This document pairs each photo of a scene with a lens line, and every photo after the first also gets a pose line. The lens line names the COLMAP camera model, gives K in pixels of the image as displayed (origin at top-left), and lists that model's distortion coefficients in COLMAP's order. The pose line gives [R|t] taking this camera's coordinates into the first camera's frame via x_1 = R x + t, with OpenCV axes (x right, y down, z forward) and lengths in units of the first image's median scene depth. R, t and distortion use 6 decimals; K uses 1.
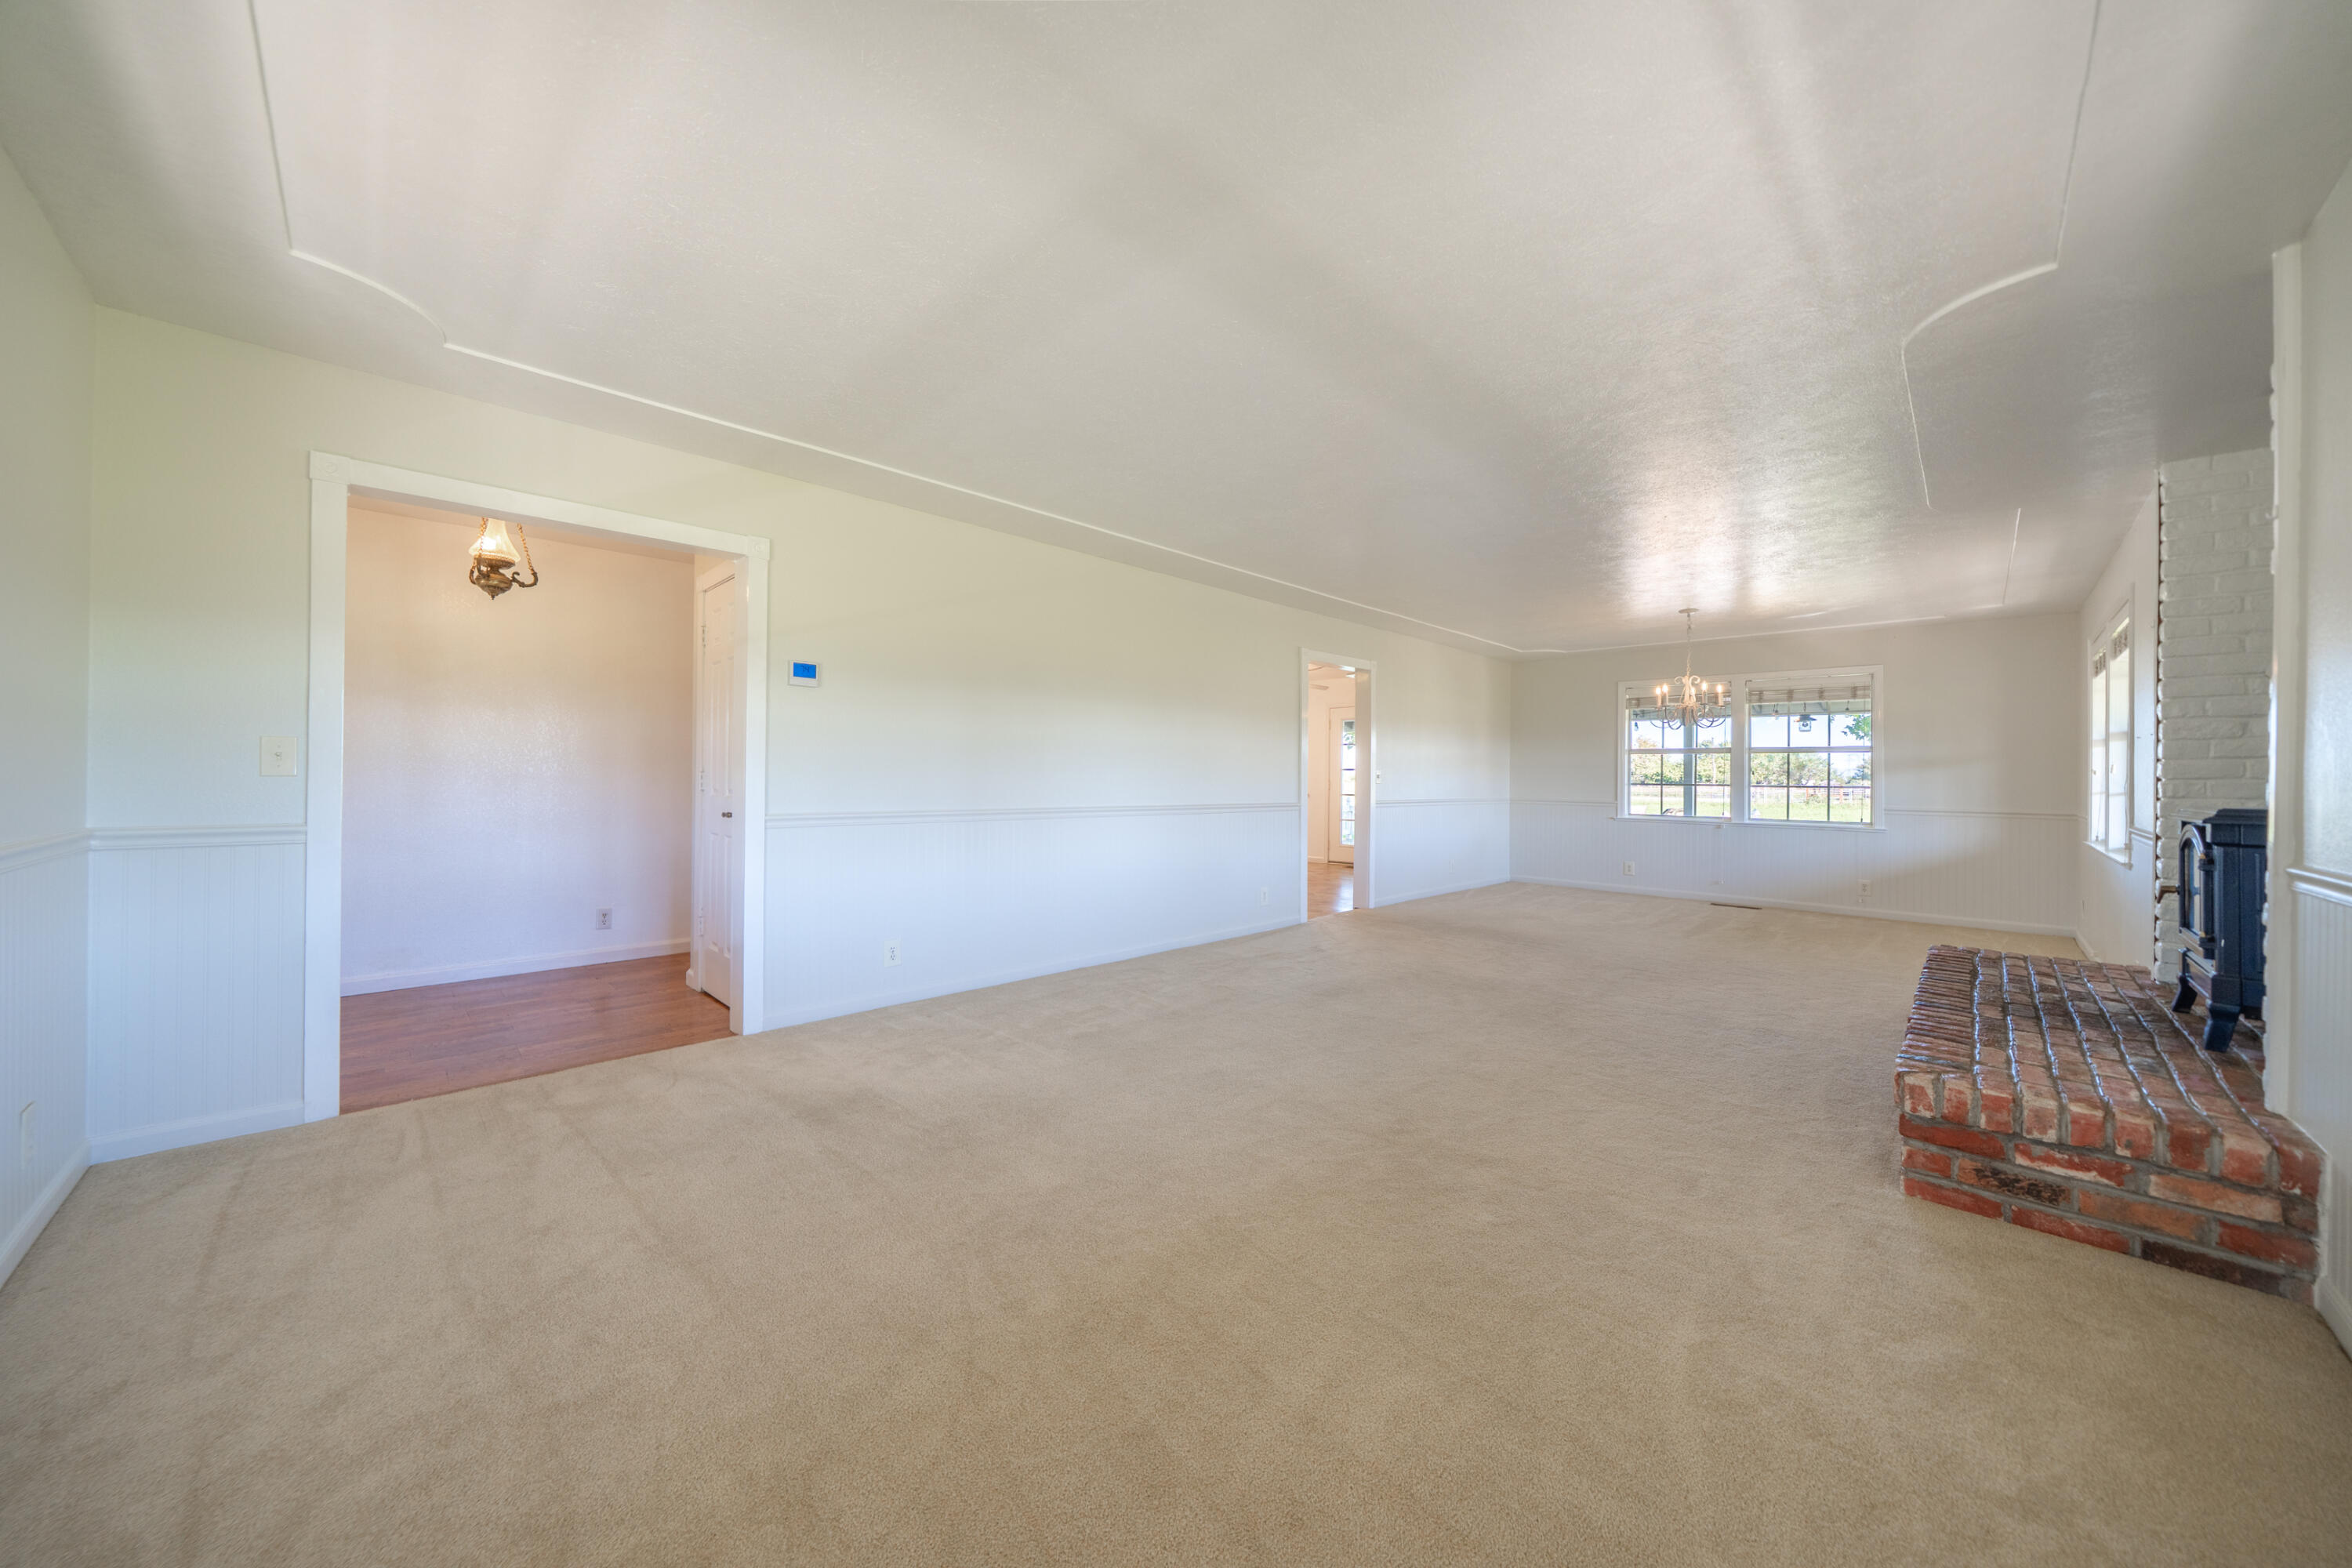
lens RADIAL K [[817.9, 0, 1170.1], [0, 817.9, 777.9], [0, 0, 1]] dist [-0.000306, 0.000023]
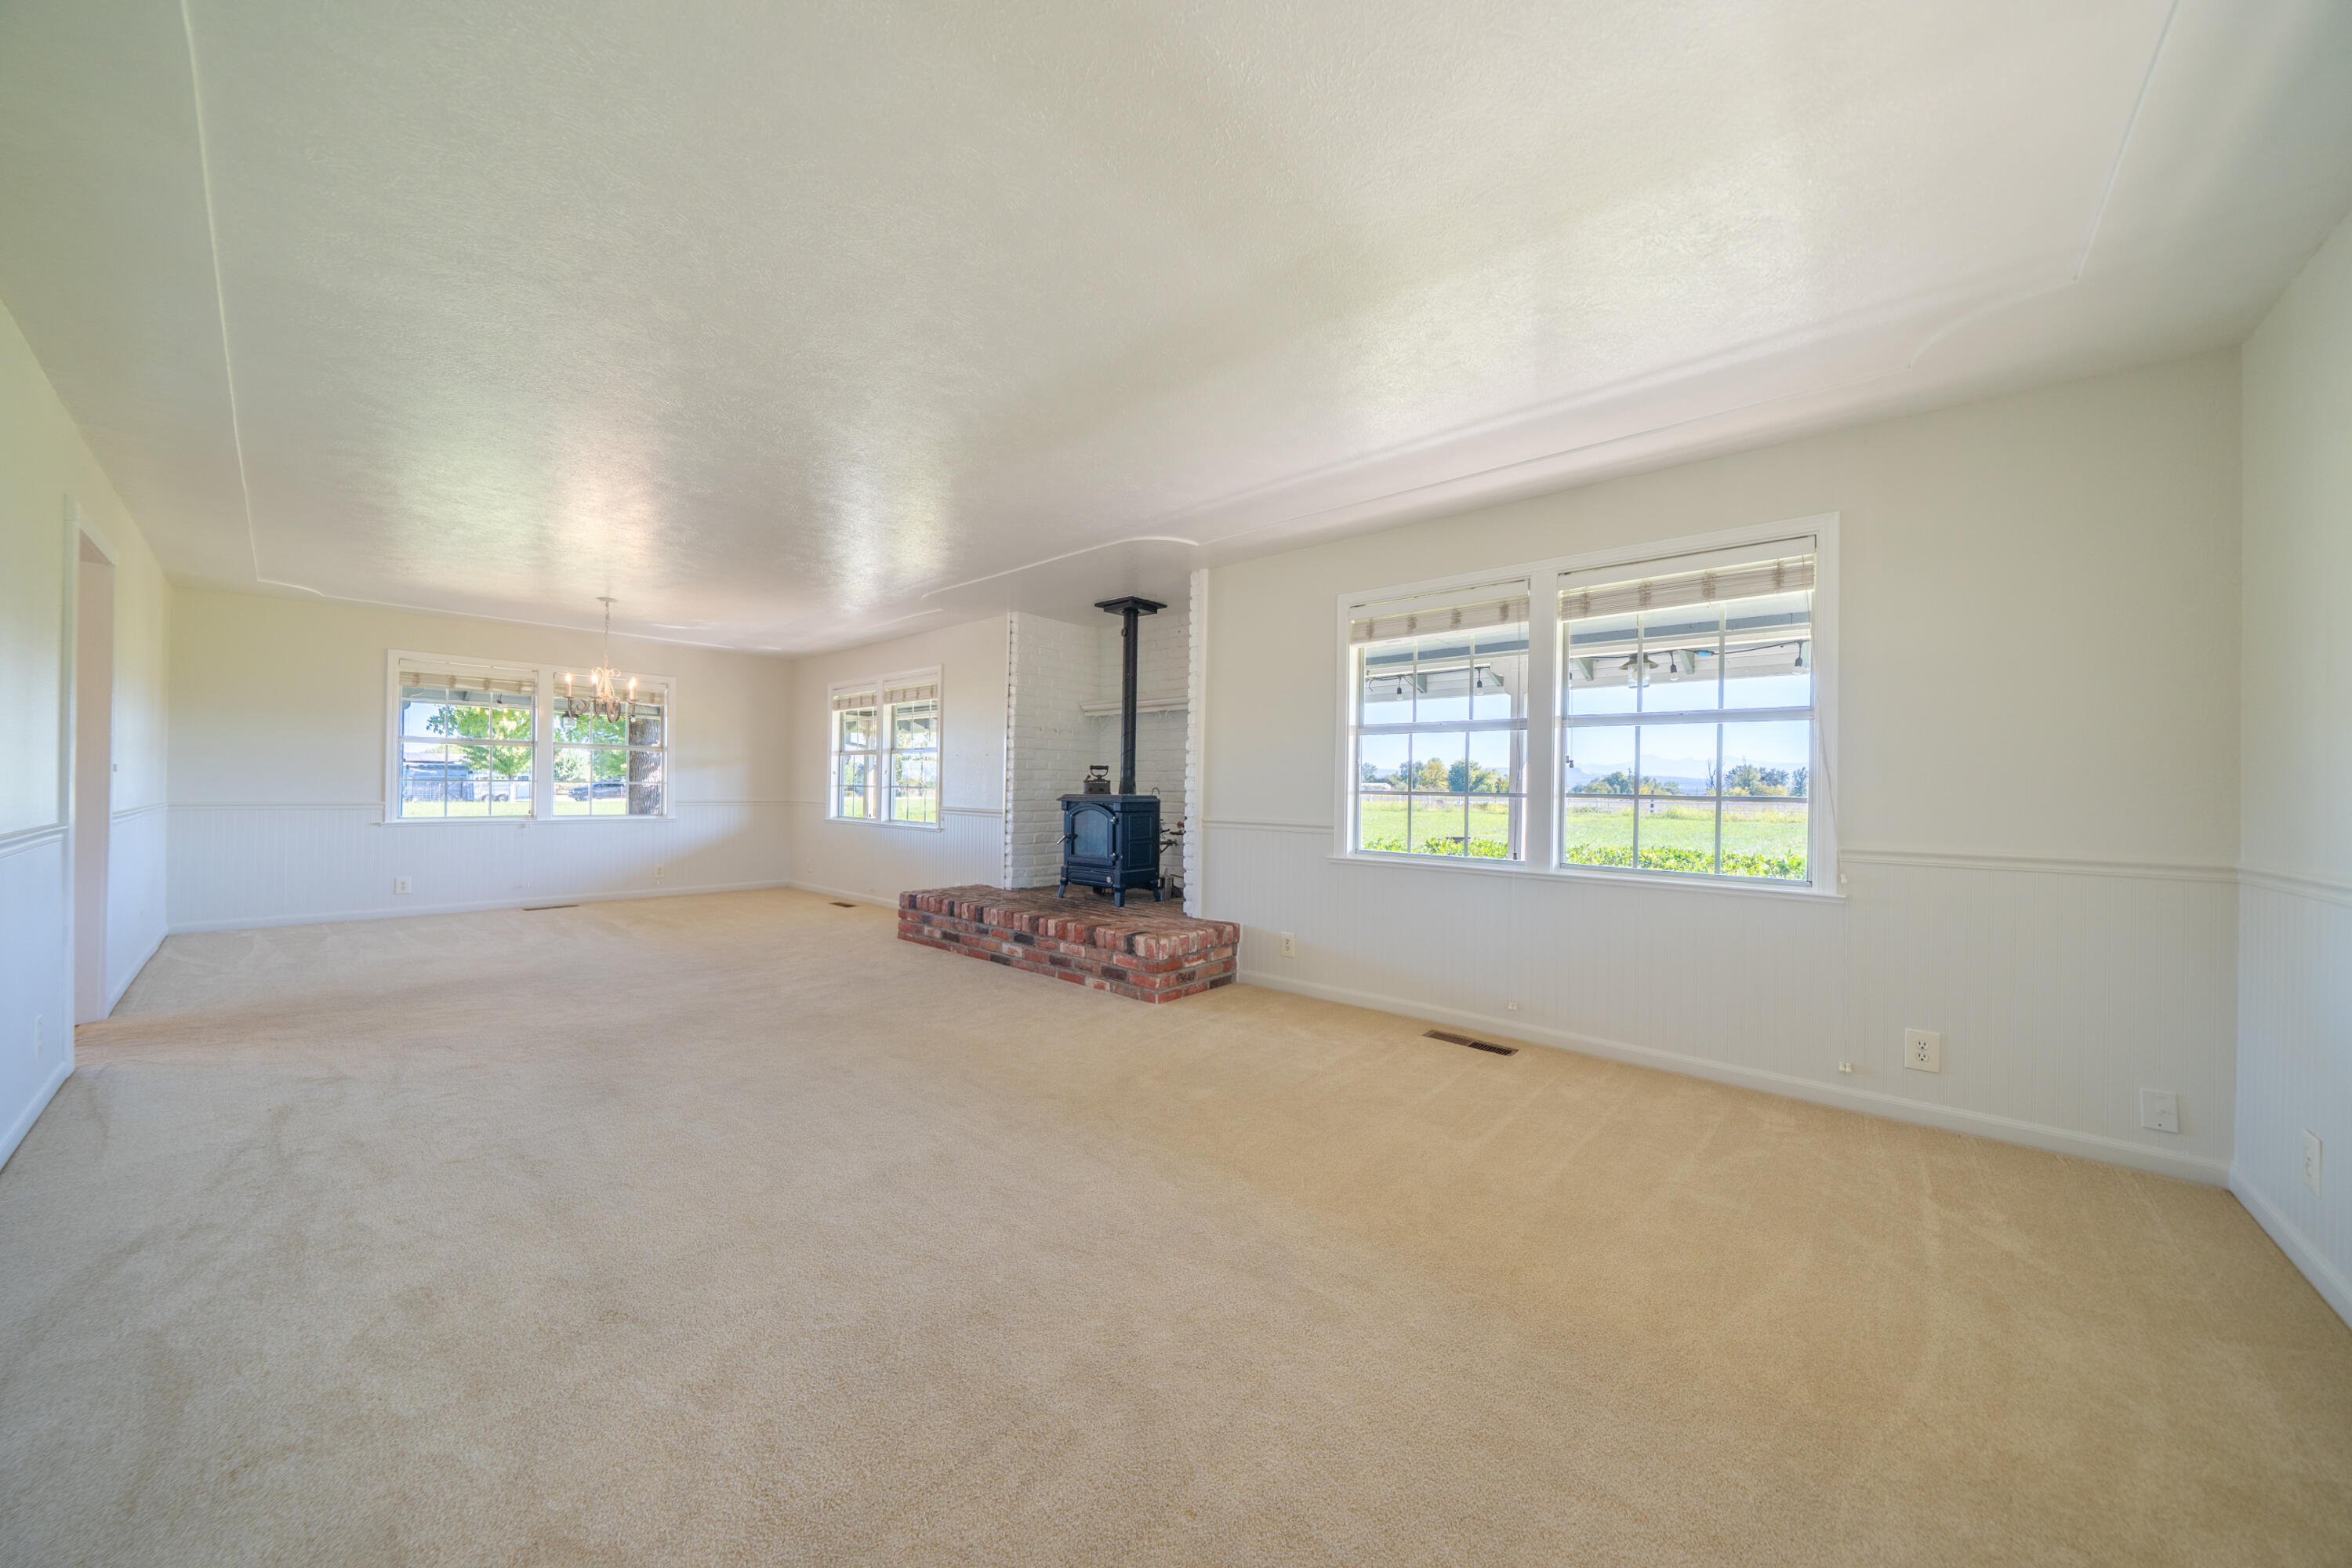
lens RADIAL K [[817.9, 0, 1170.1], [0, 817.9, 777.9], [0, 0, 1]] dist [-0.000306, 0.000023]
pose [[-0.047092, -0.002915, 0.998886, -0.993349], [-0.010889, 0.999938, 0.002404, -0.016376], [-0.998831, -0.010764, -0.047121, 1.080079]]
